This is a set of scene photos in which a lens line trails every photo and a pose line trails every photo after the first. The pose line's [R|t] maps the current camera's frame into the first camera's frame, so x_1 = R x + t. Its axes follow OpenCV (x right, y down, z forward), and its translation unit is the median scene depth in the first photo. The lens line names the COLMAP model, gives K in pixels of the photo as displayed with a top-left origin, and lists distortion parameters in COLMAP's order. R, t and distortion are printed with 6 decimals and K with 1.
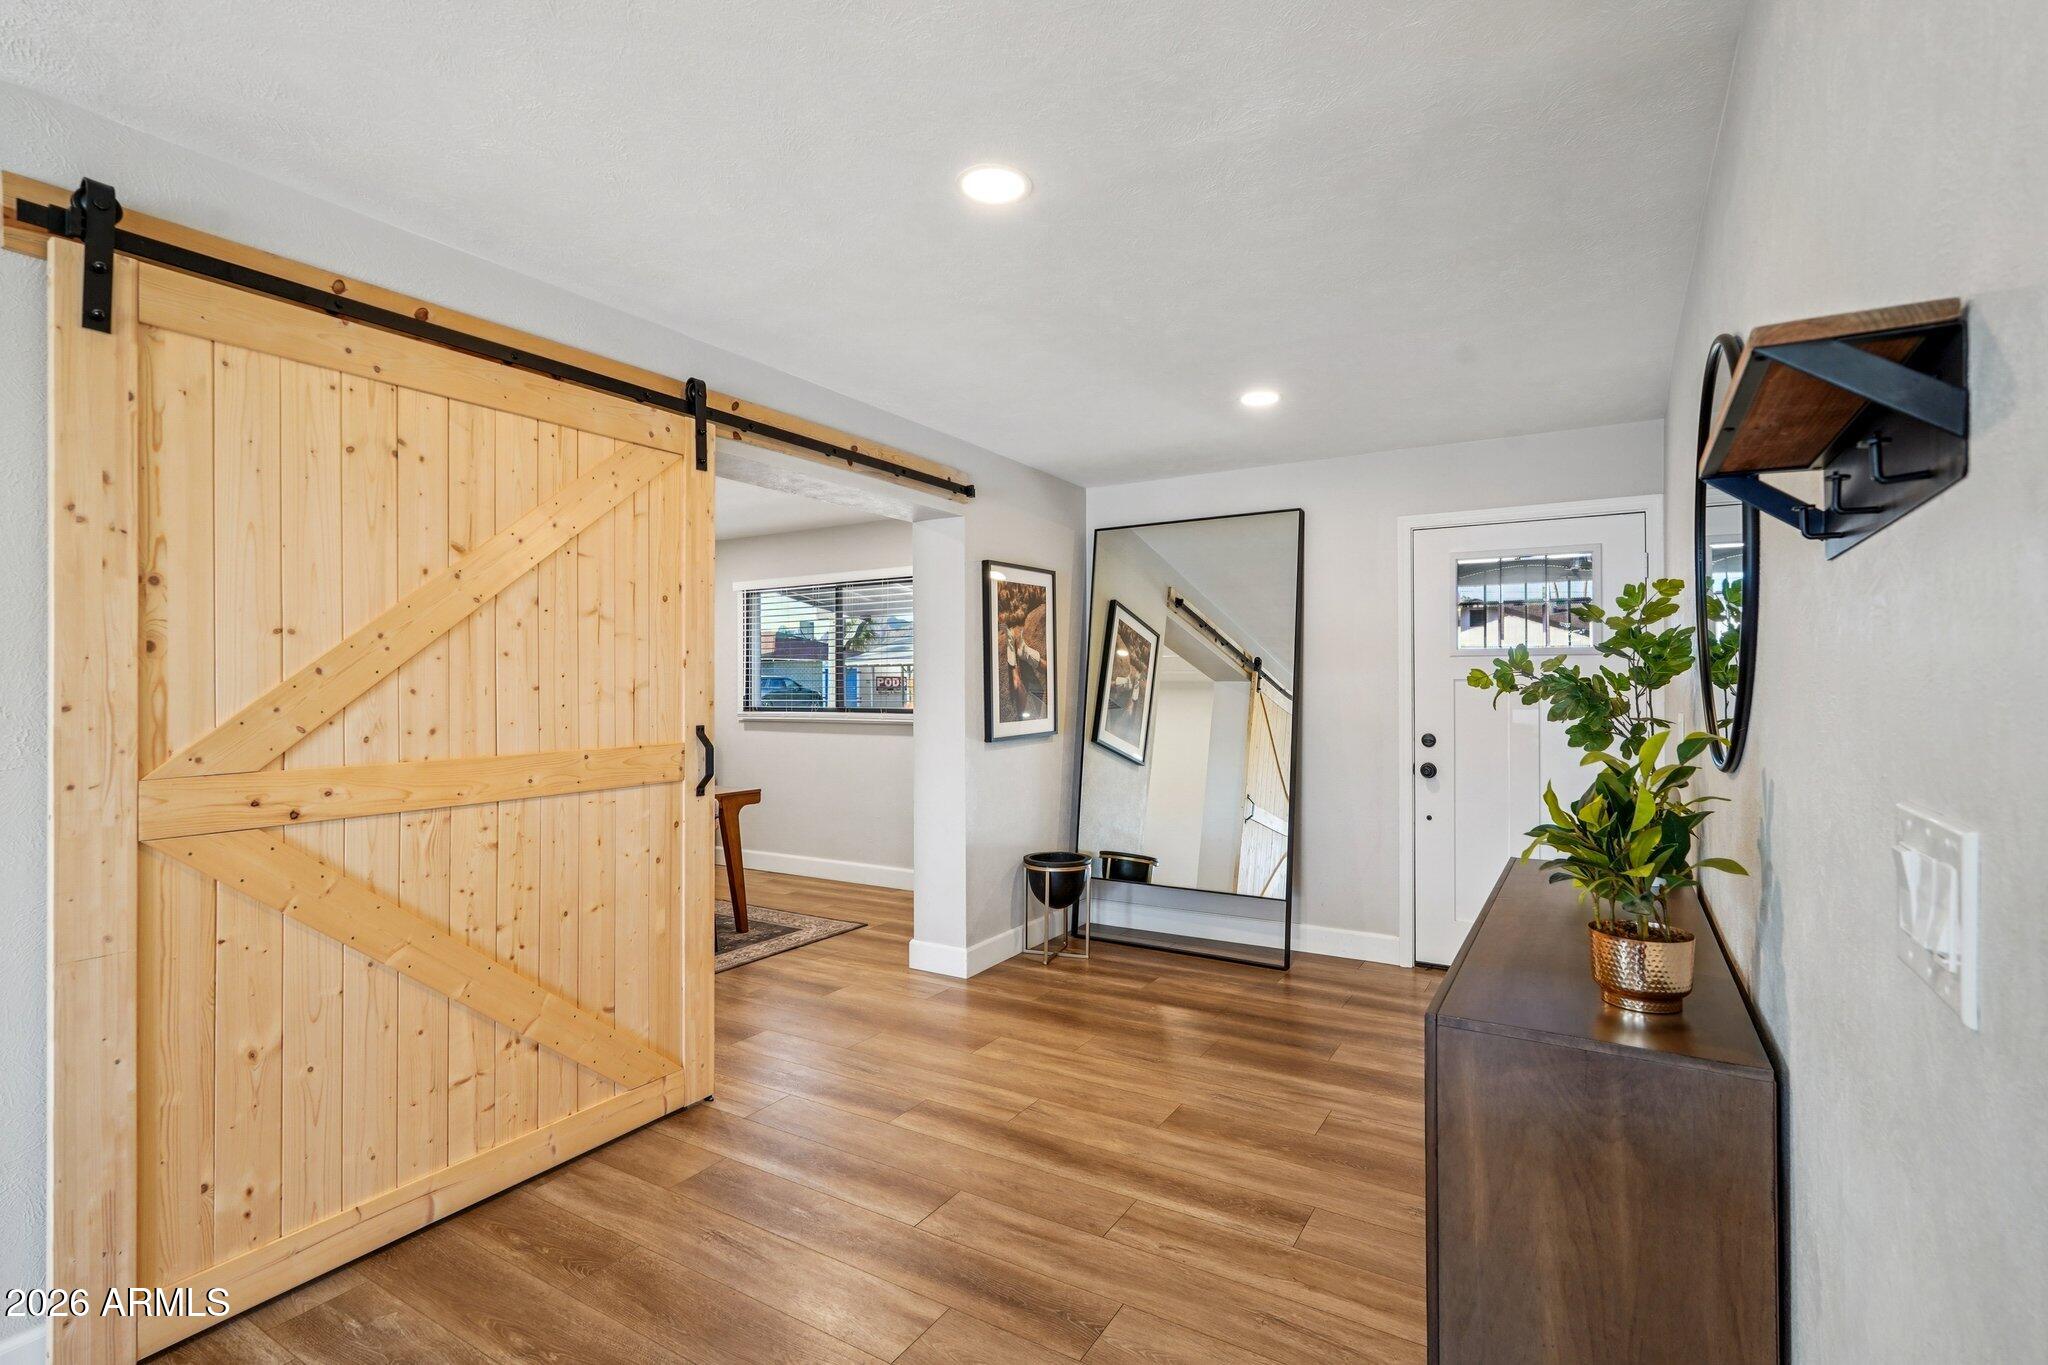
lens RADIAL K [[958.5, 0, 1025.2], [0, 958.5, 676.6], [0, 0, 1]] dist [-0.006194, -0.000105]
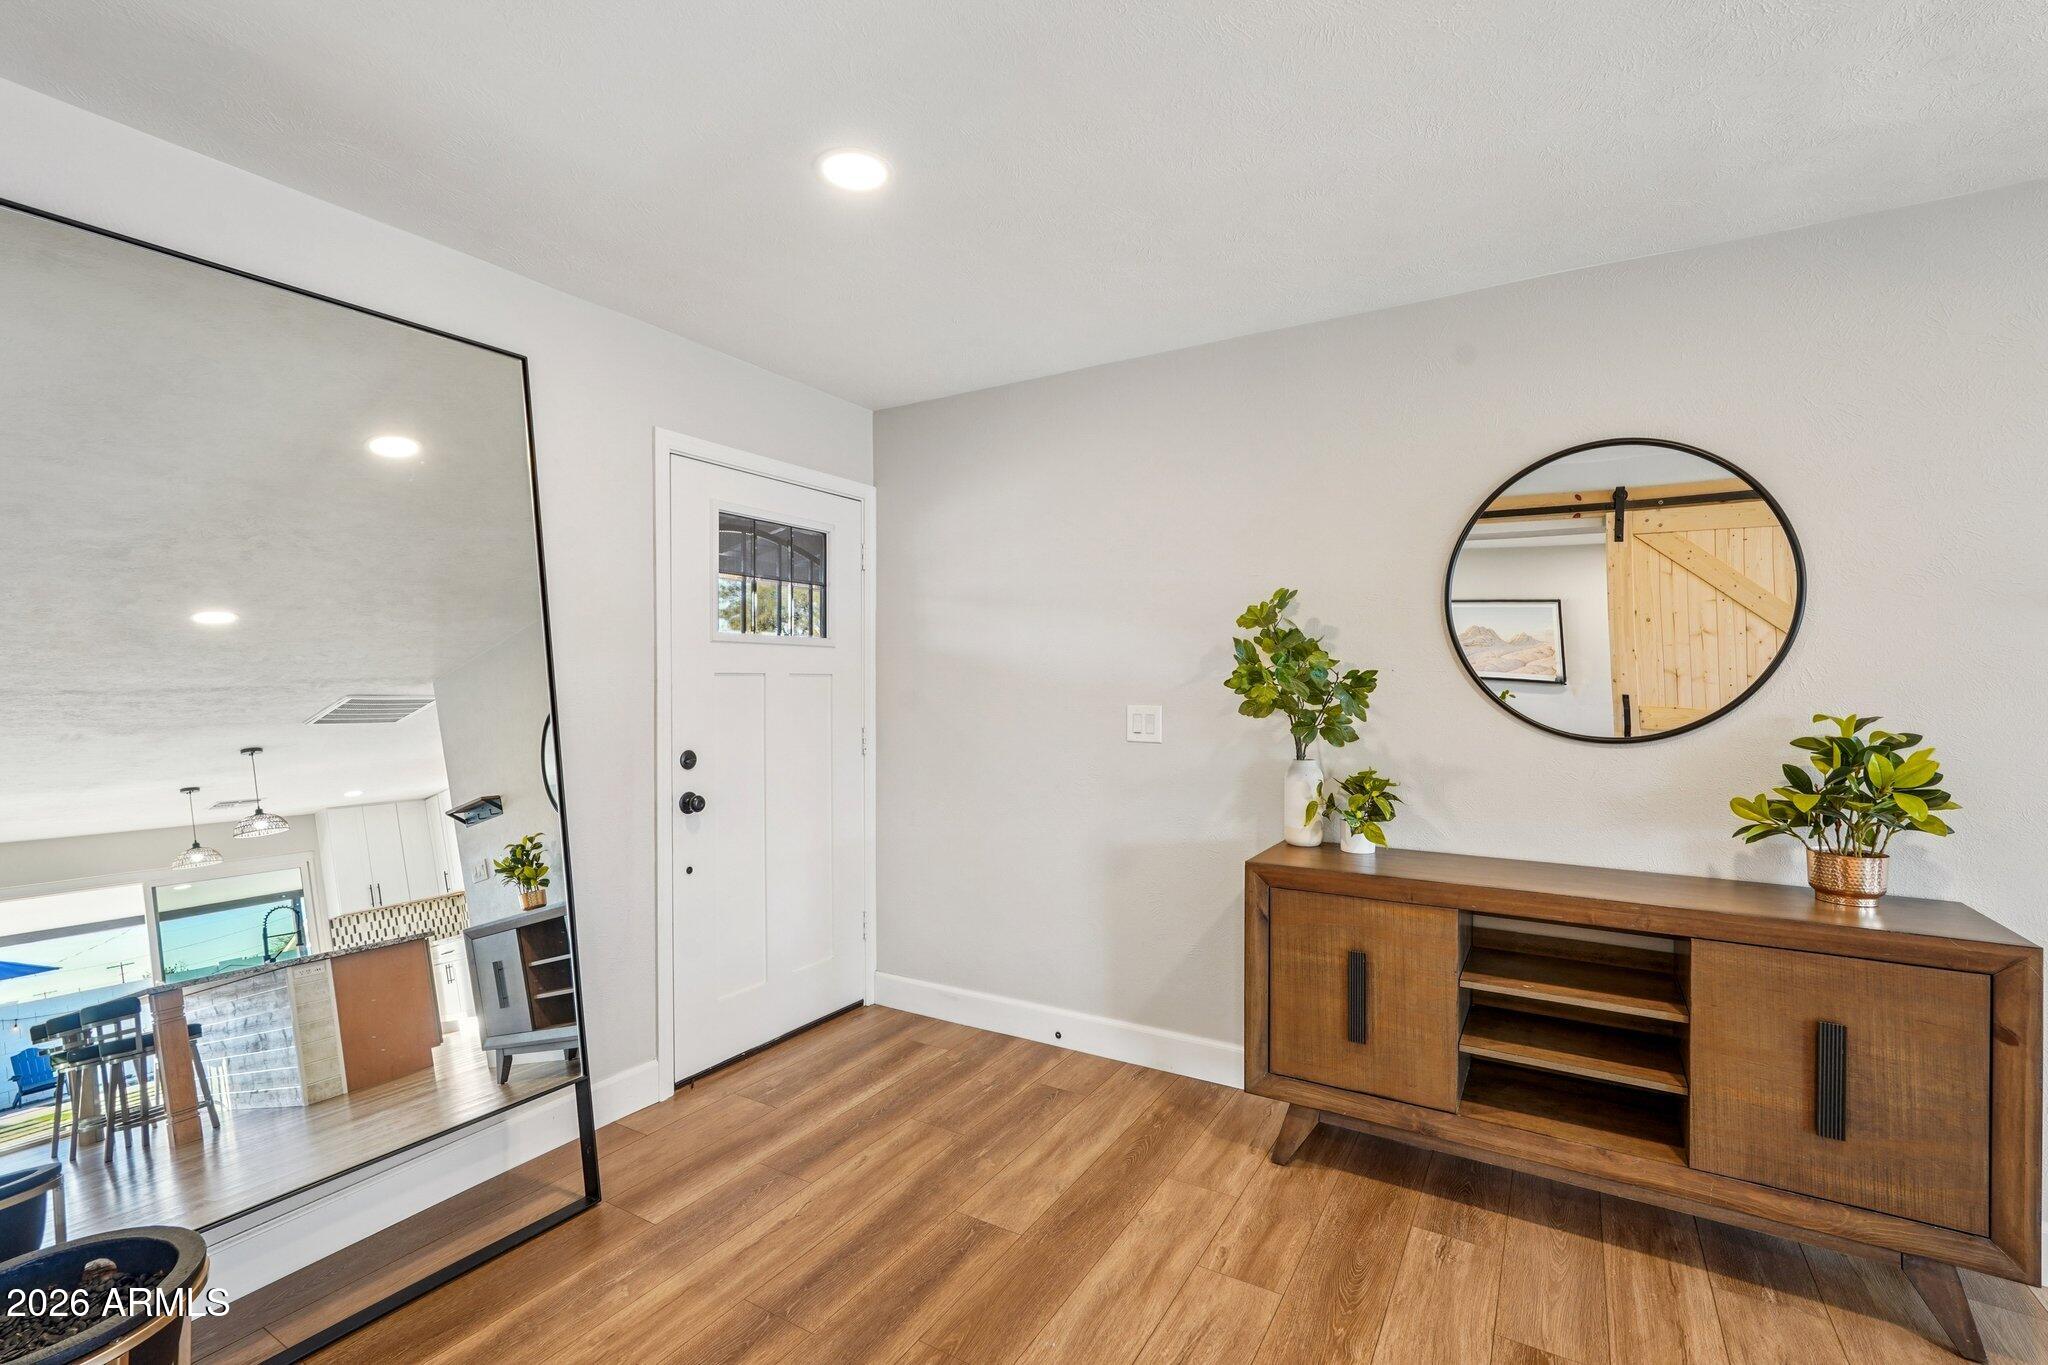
lens RADIAL K [[925.9, 0, 1016.9], [0, 925.9, 683.7], [0, 0, 1]] dist [0.000112, 0.000674]
pose [[-0.023648, -0.007754, 0.999690, -0.284836], [-0.015075, 0.999859, 0.007399, 0.002397], [-0.999607, -0.014895, -0.023761, 0.851366]]
